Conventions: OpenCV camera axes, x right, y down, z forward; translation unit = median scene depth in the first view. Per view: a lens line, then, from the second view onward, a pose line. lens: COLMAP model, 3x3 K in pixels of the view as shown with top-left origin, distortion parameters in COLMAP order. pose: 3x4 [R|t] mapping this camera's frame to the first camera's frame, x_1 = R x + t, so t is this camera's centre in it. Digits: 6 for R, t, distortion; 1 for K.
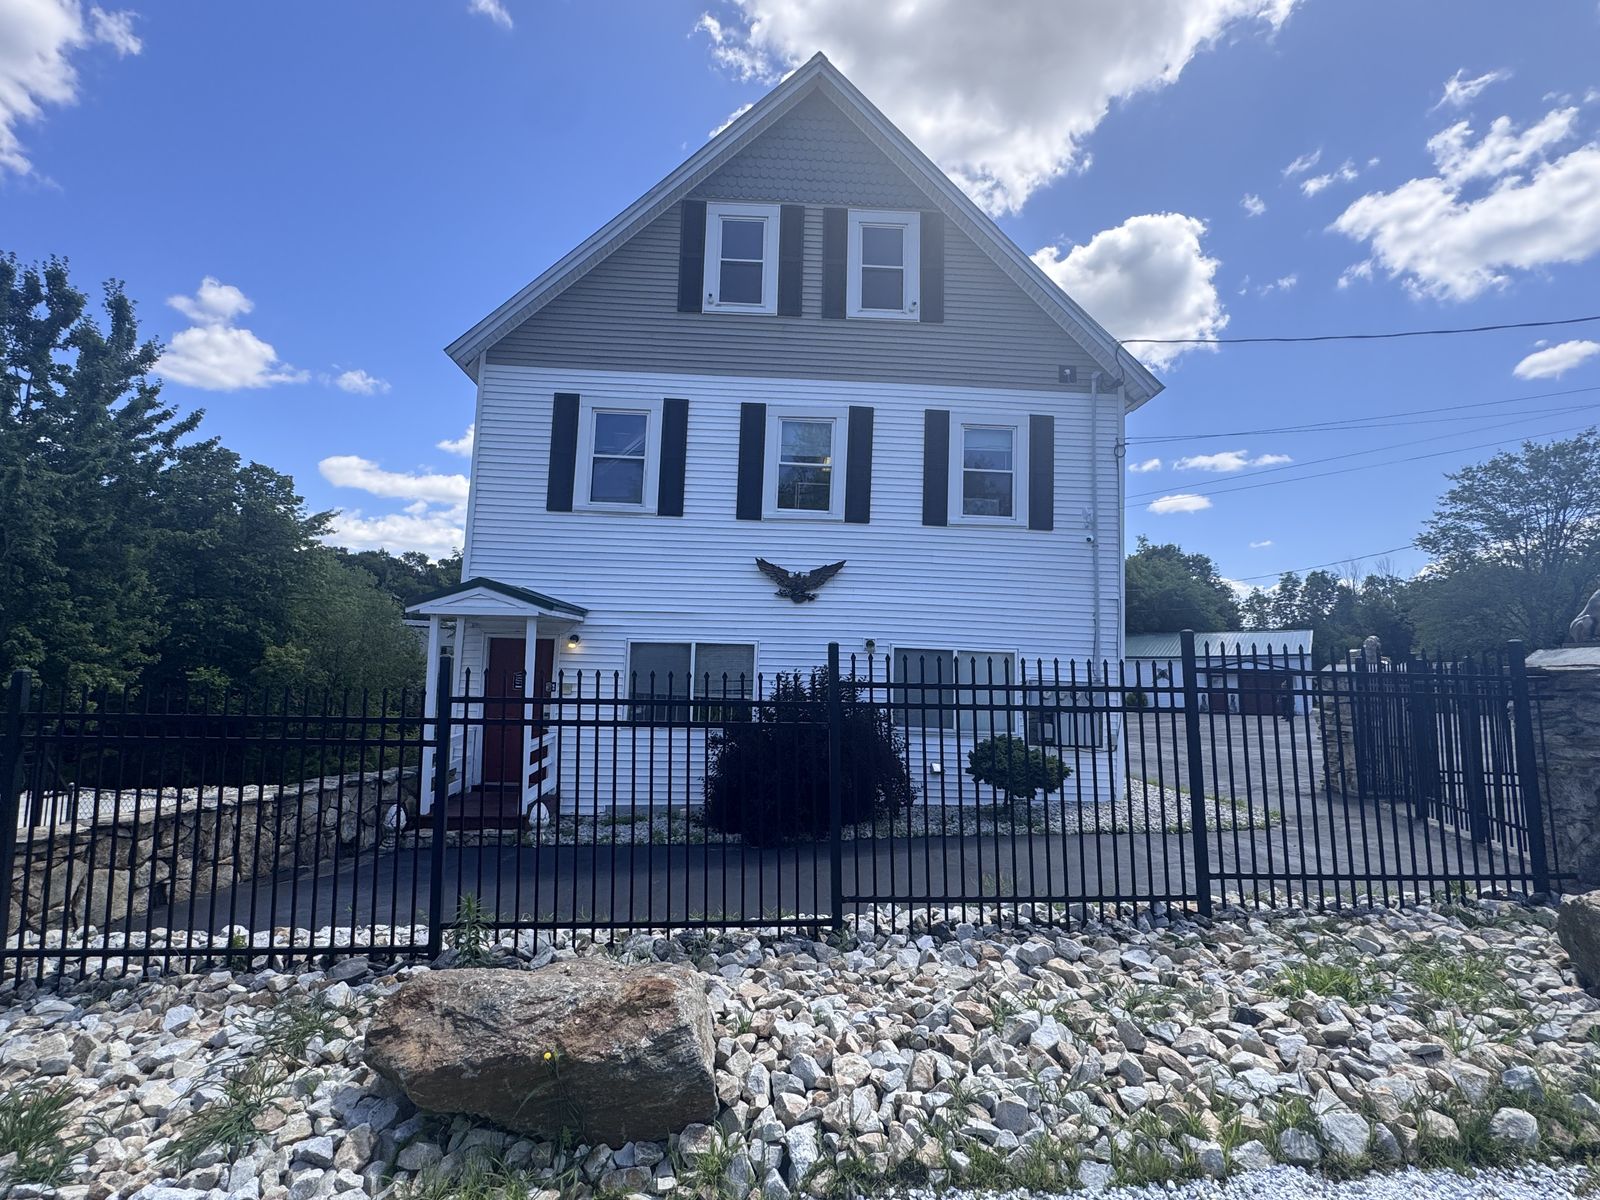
lens RADIAL K [[730.8, 0, 800.0], [0, 730.8, 600.0], [0, 0, 1]] dist [-0.001057, 0.000029]
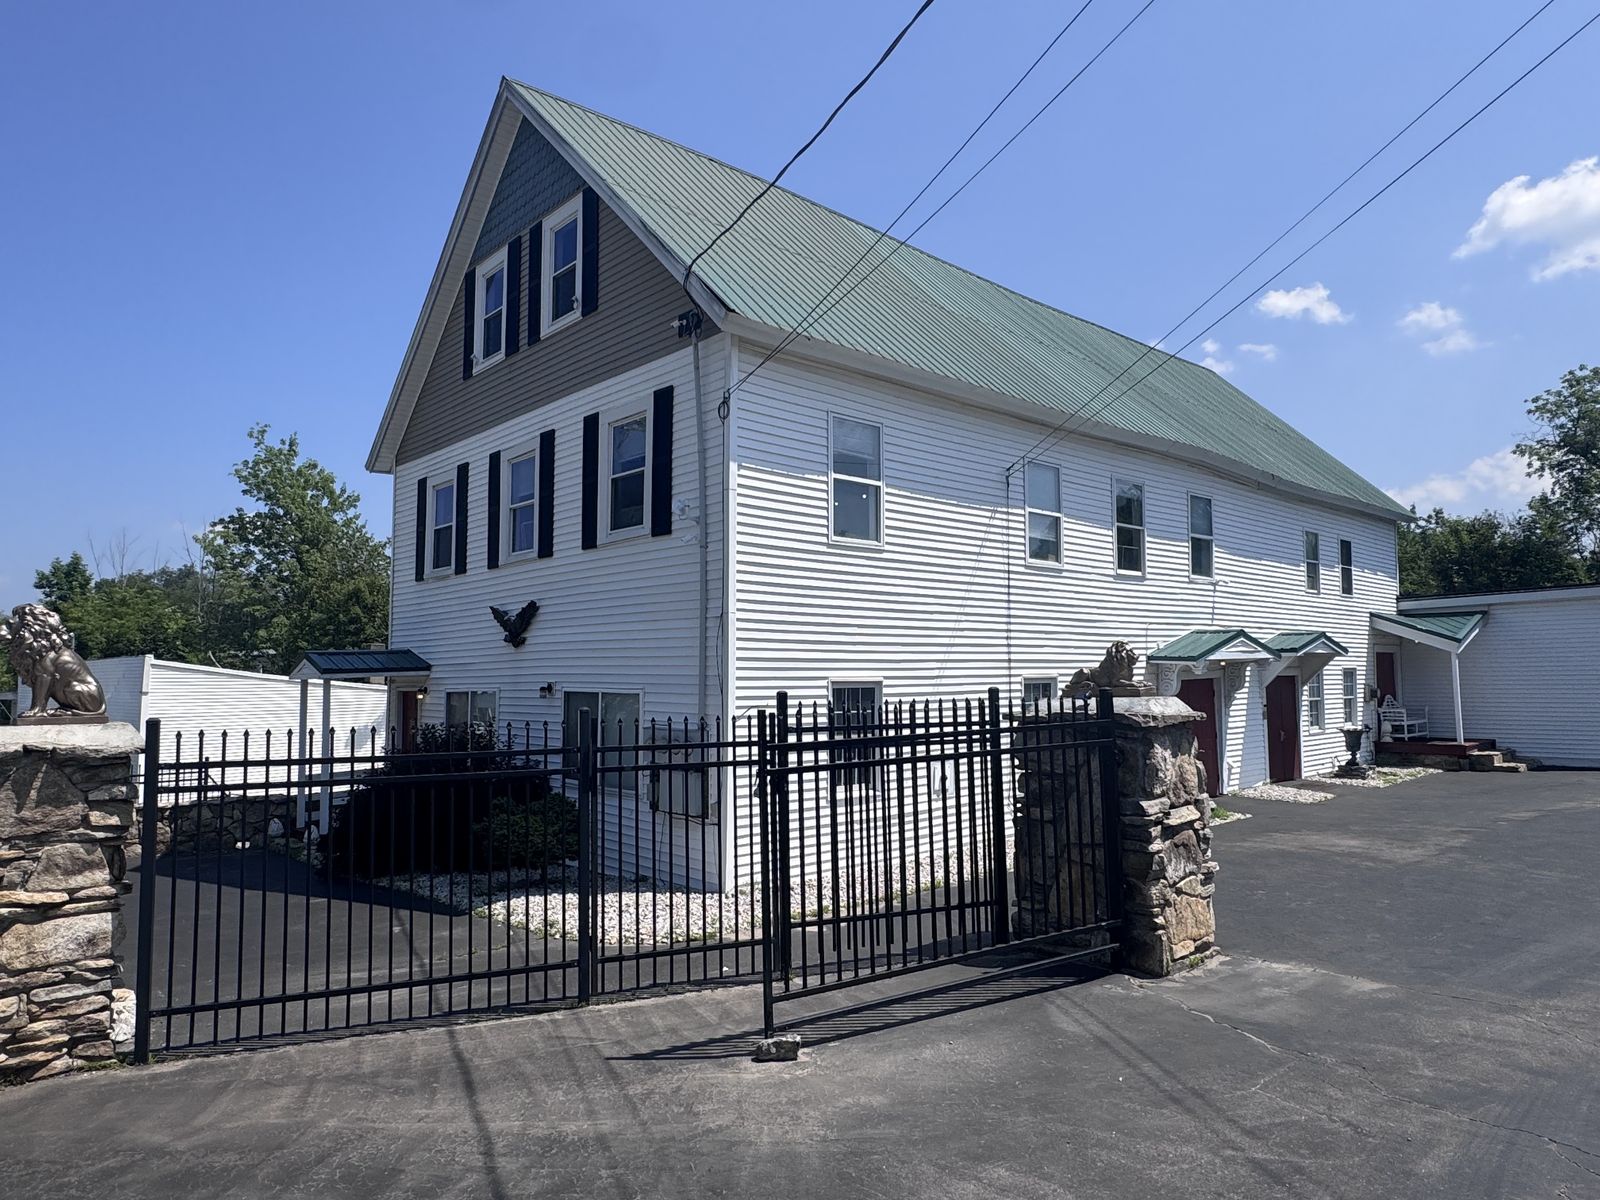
lens RADIAL K [[977.0, 0, 800.0], [0, 977.0, 600.0], [0, 0, 1]] dist [-0.000609, 0.000218]
pose [[0.654434, -0.094142, -0.750236, 1.214517], [0.085401, 0.995073, -0.050369, 0.038454], [0.751281, -0.031107, 0.659249, 0.422386]]
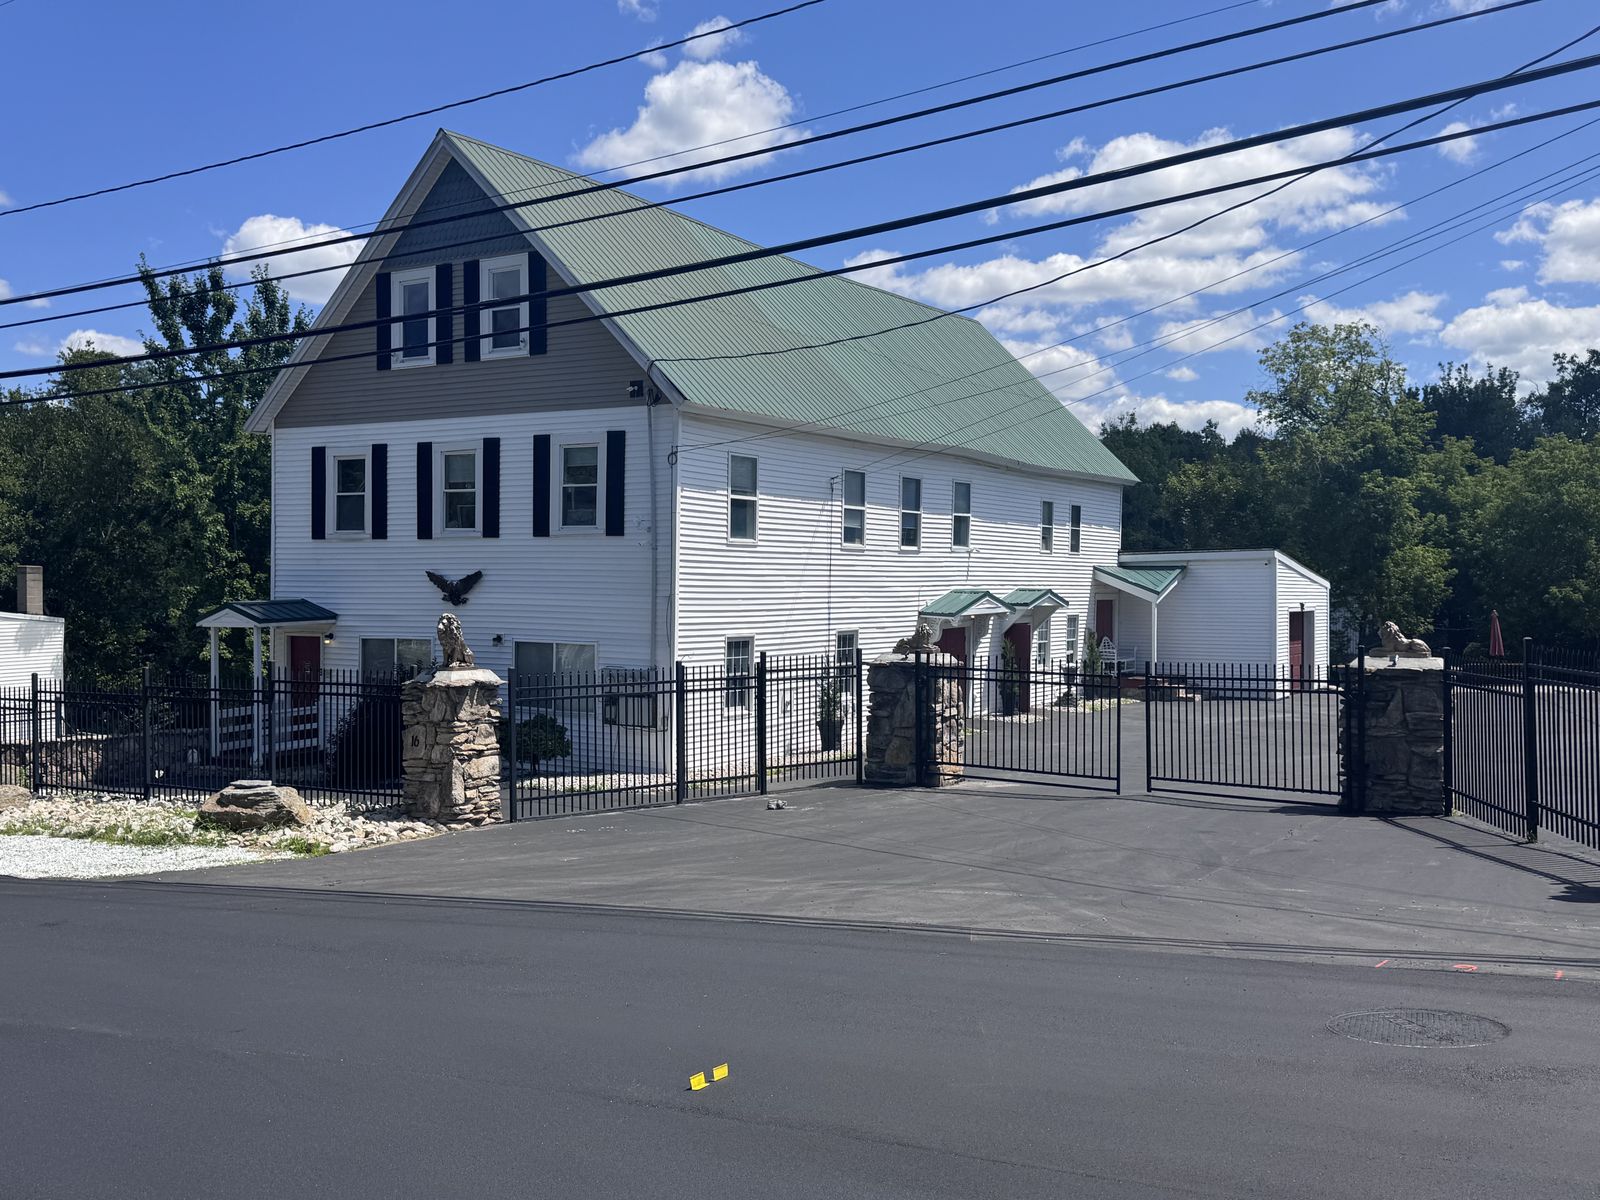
lens RADIAL K [[1397.0, 0, 800.0], [0, 1397.0, 600.0], [0, 0, 1]] dist [0.110842, -0.000730]
pose [[0.840592, -0.020054, -0.541297, 1.744345], [0.060317, 0.996565, 0.056747, -0.102982], [0.538300, -0.080350, 0.838914, -0.664335]]
